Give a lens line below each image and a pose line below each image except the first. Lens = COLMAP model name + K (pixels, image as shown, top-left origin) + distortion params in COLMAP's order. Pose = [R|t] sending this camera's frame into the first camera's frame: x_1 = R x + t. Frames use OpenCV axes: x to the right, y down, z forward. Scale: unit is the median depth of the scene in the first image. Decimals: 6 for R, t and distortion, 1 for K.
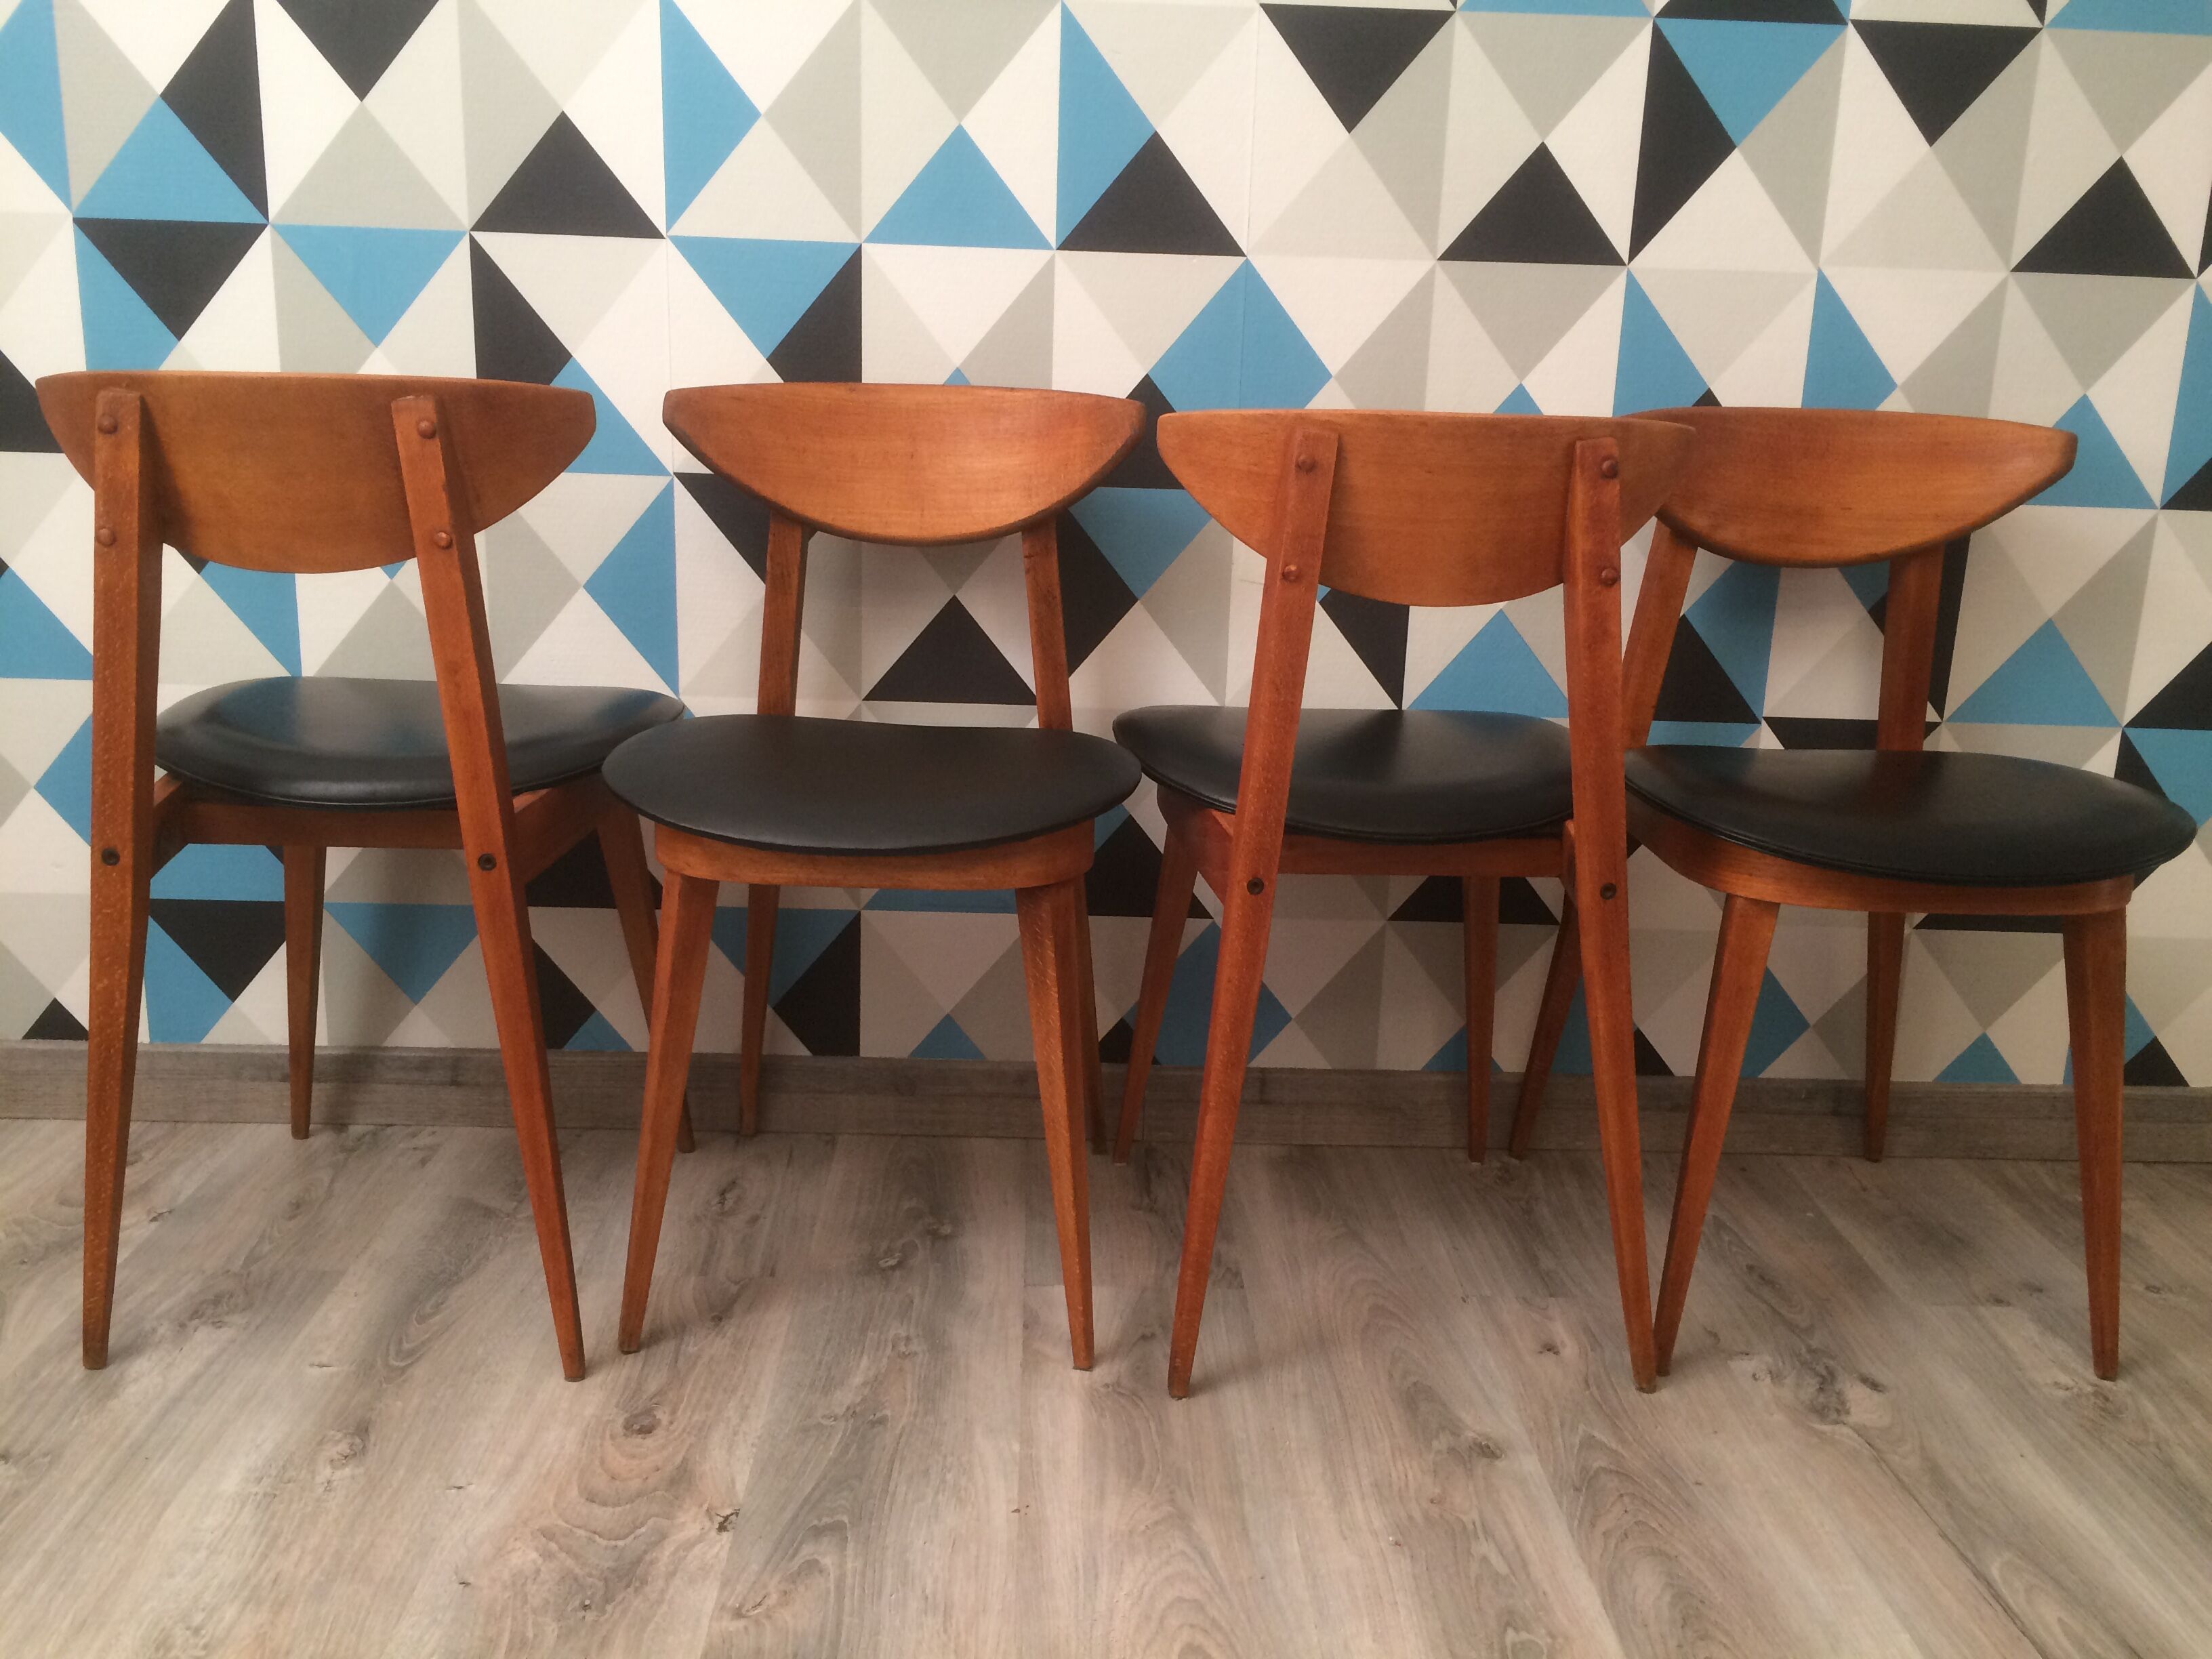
lens RADIAL K [[1916.3, 0, 1100.3], [0, 1916.3, 825.0], [0, 0, 1]] dist [0.082808, -0.124548]
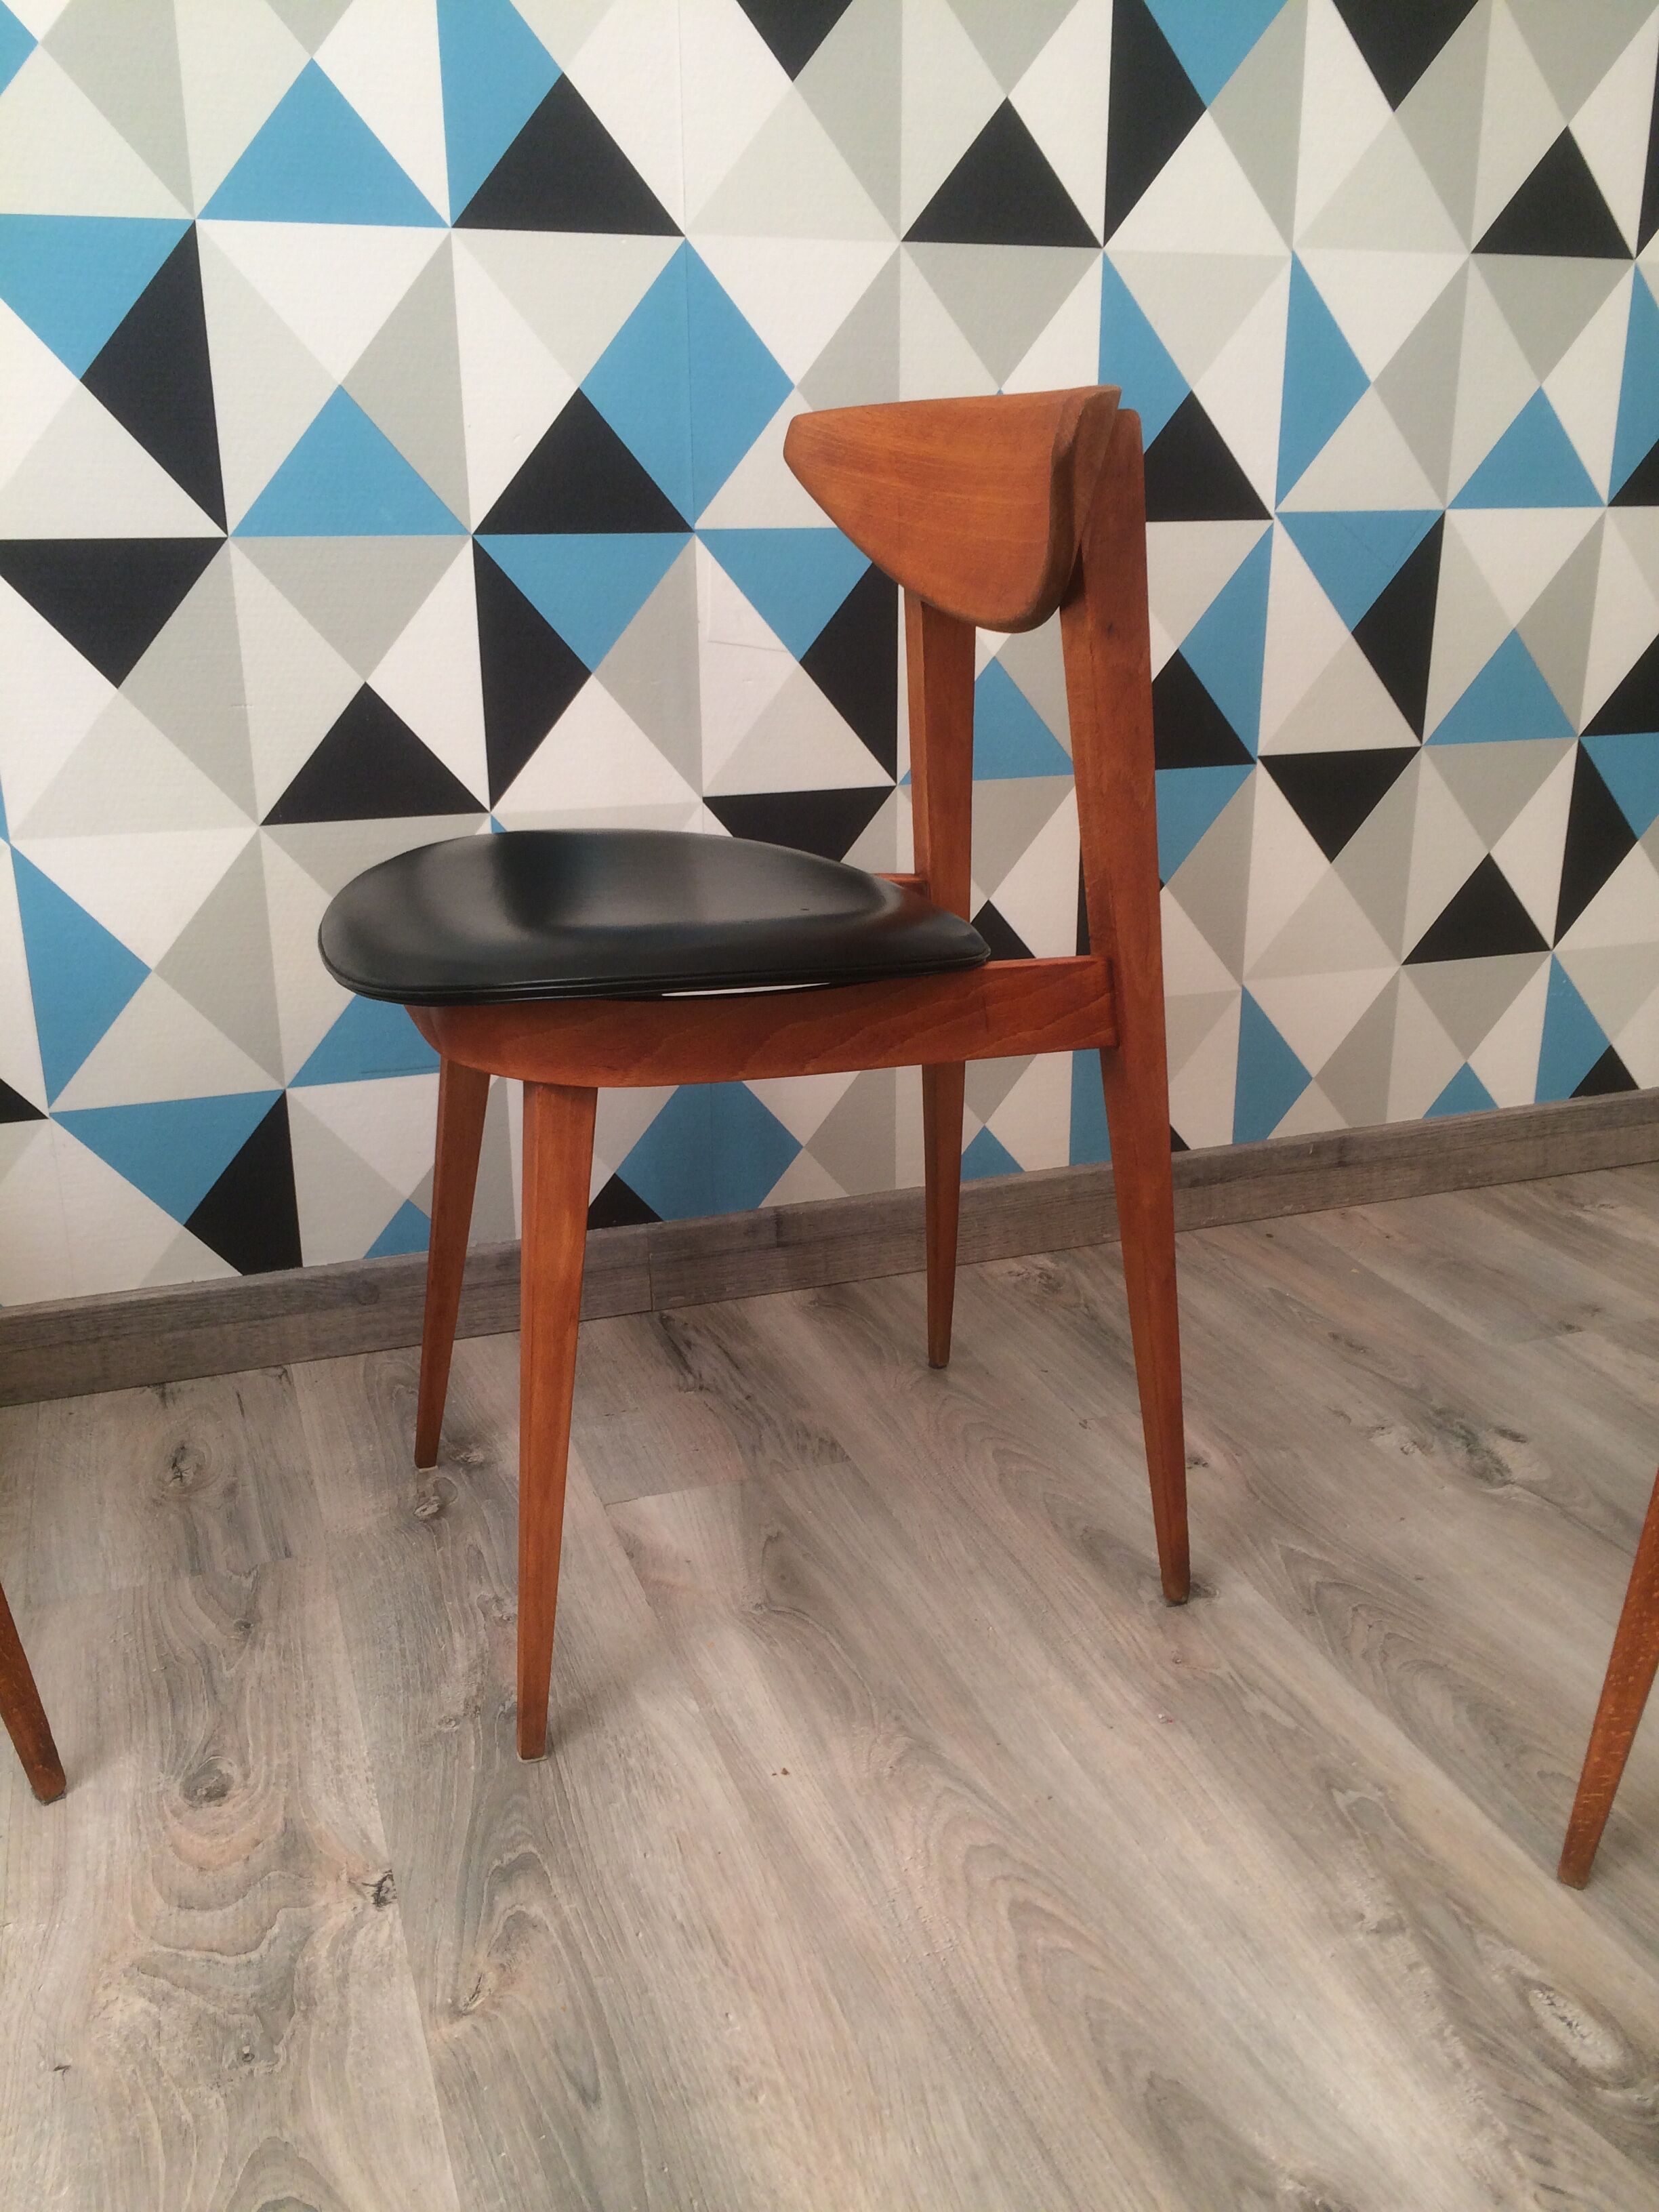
lens RADIAL K [[1916.3, 0, 830.1], [0, 1916.3, 1105.4], [0, 0, 1]] dist [0.082808, -0.124548]
pose [[0.949431, -0.133548, 0.284159, -0.183151], [0.110412, 0.989238, 0.096010, -0.001890], [-0.293923, -0.059780, 0.953958, 0.212346]]
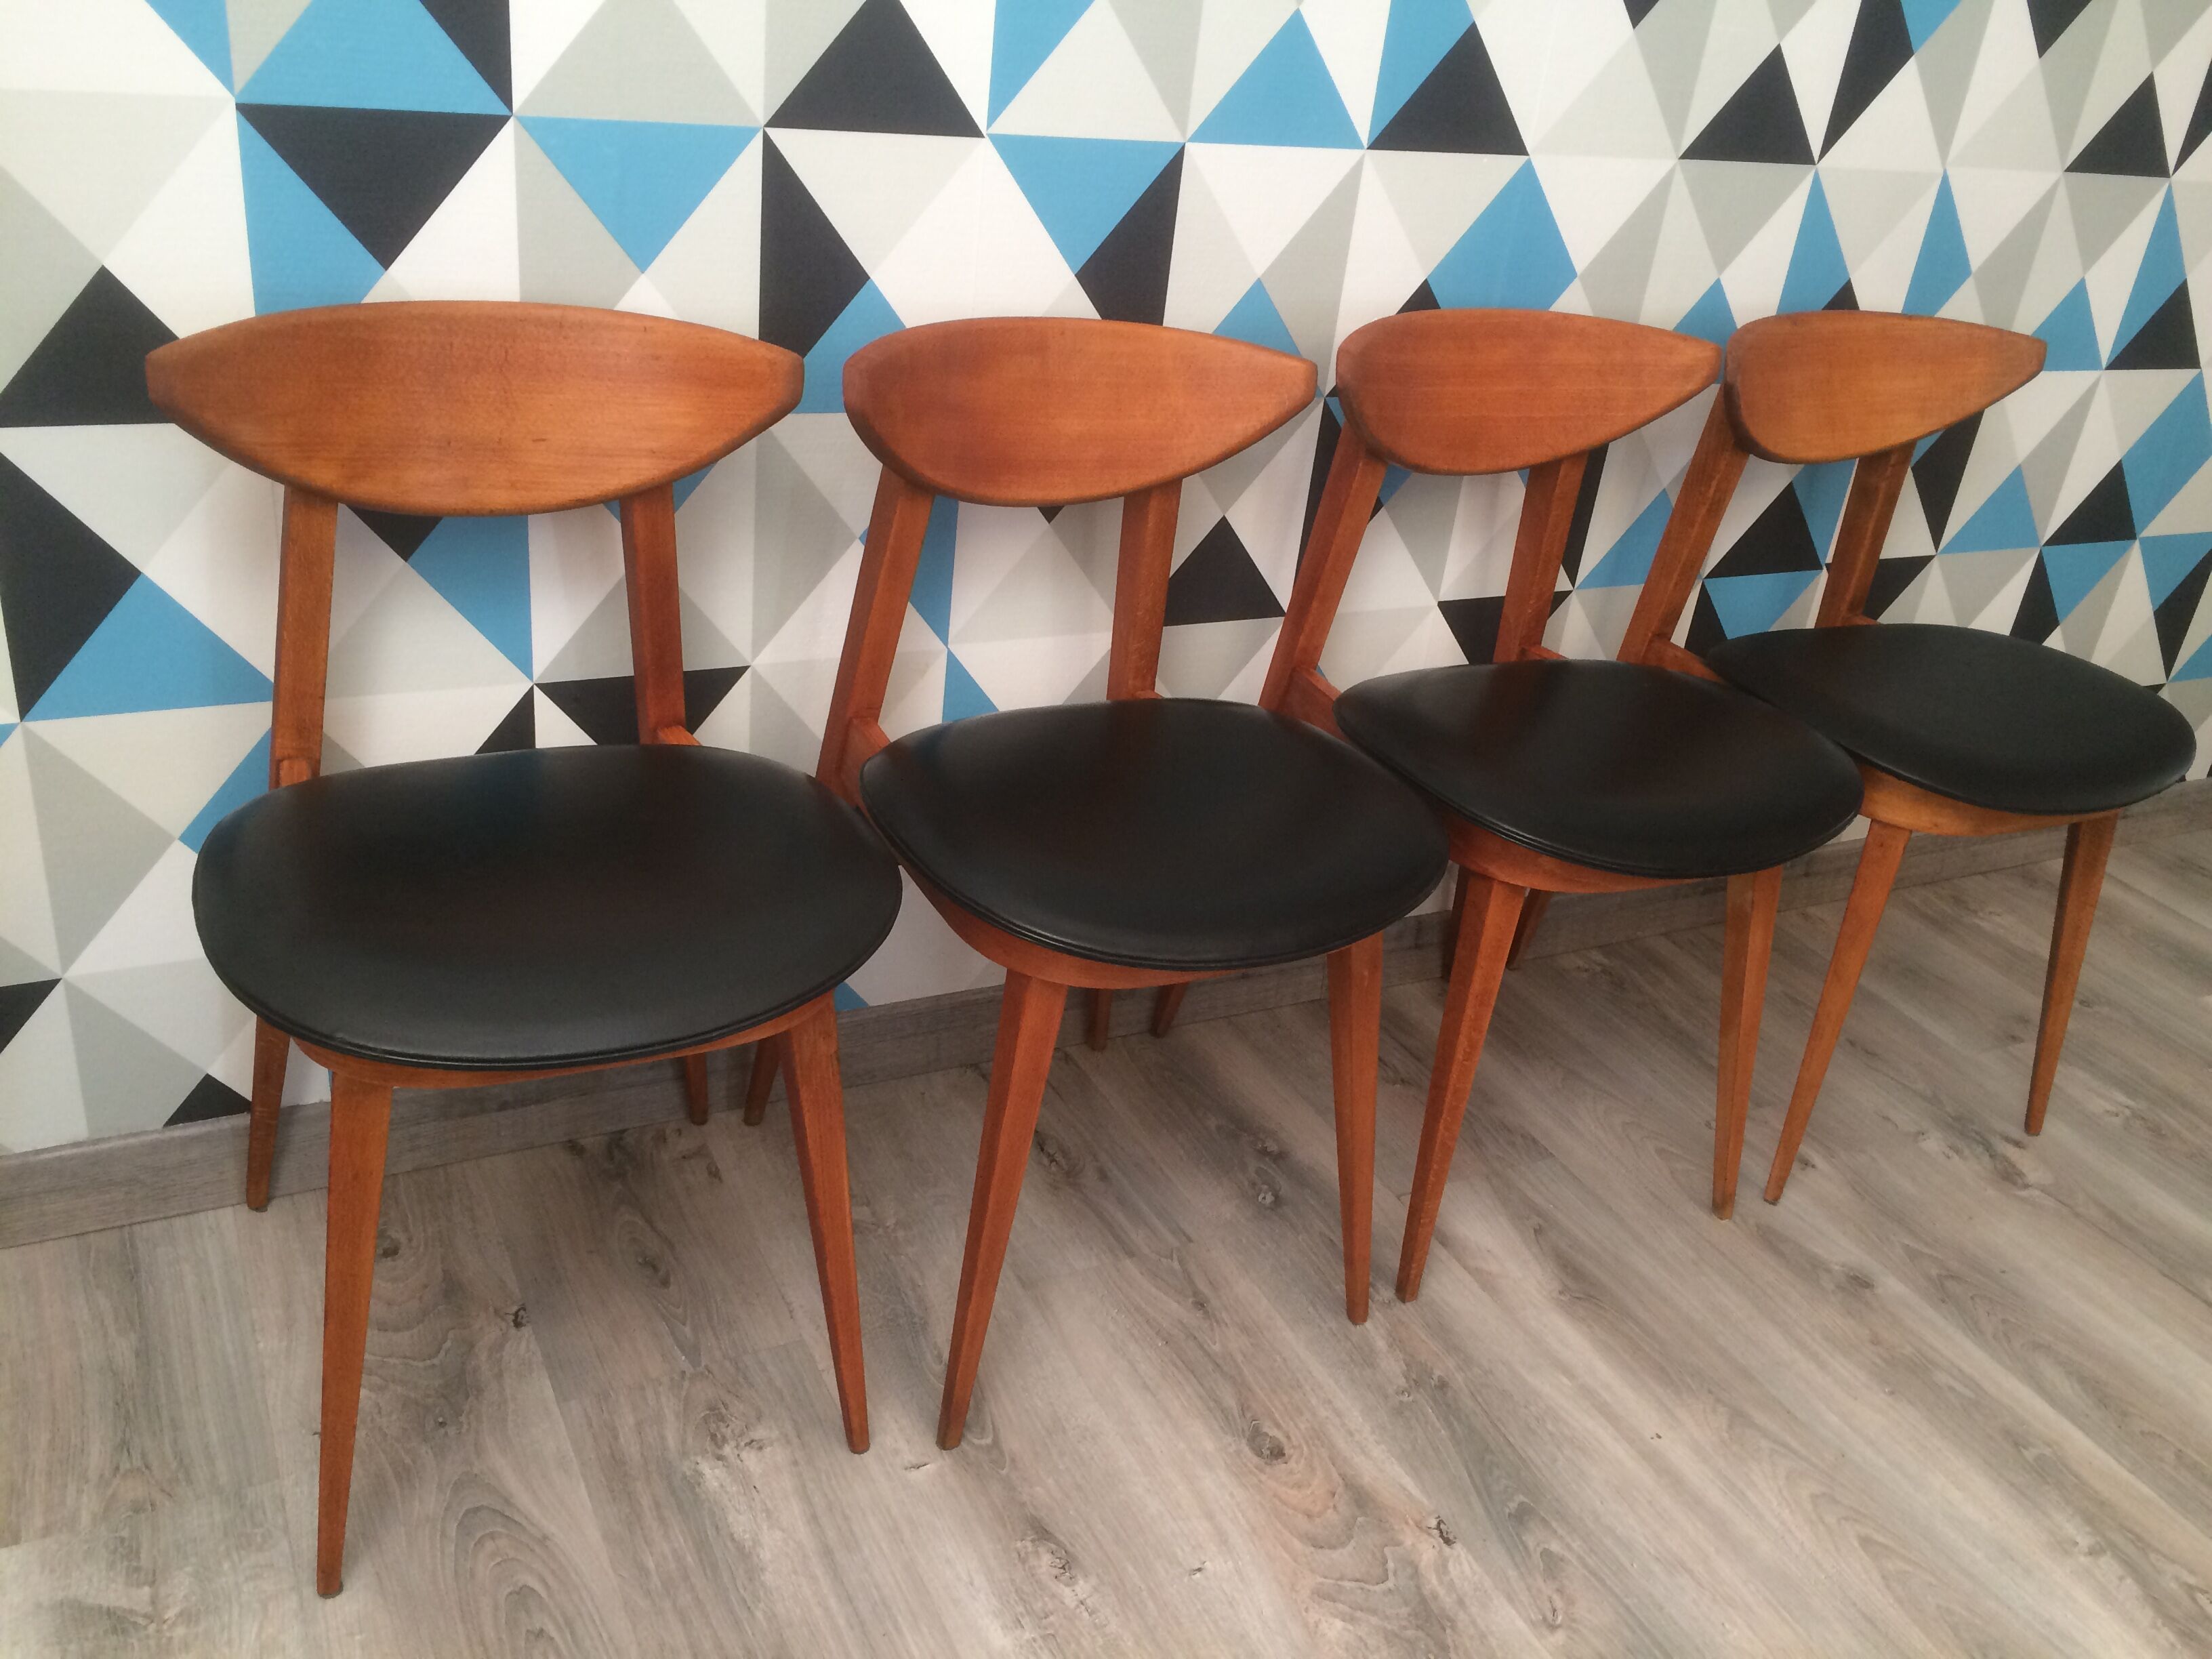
lens RADIAL K [[1916.3, 0, 1097.9], [0, 1916.3, 827.8], [0, 0, 1]] dist [0.082808, -0.124548]
pose [[0.900446, -0.137180, 0.412769, -0.693907], [0.023485, 0.962915, 0.268782, -0.289837], [-0.434332, -0.232330, 0.870275, 0.209036]]
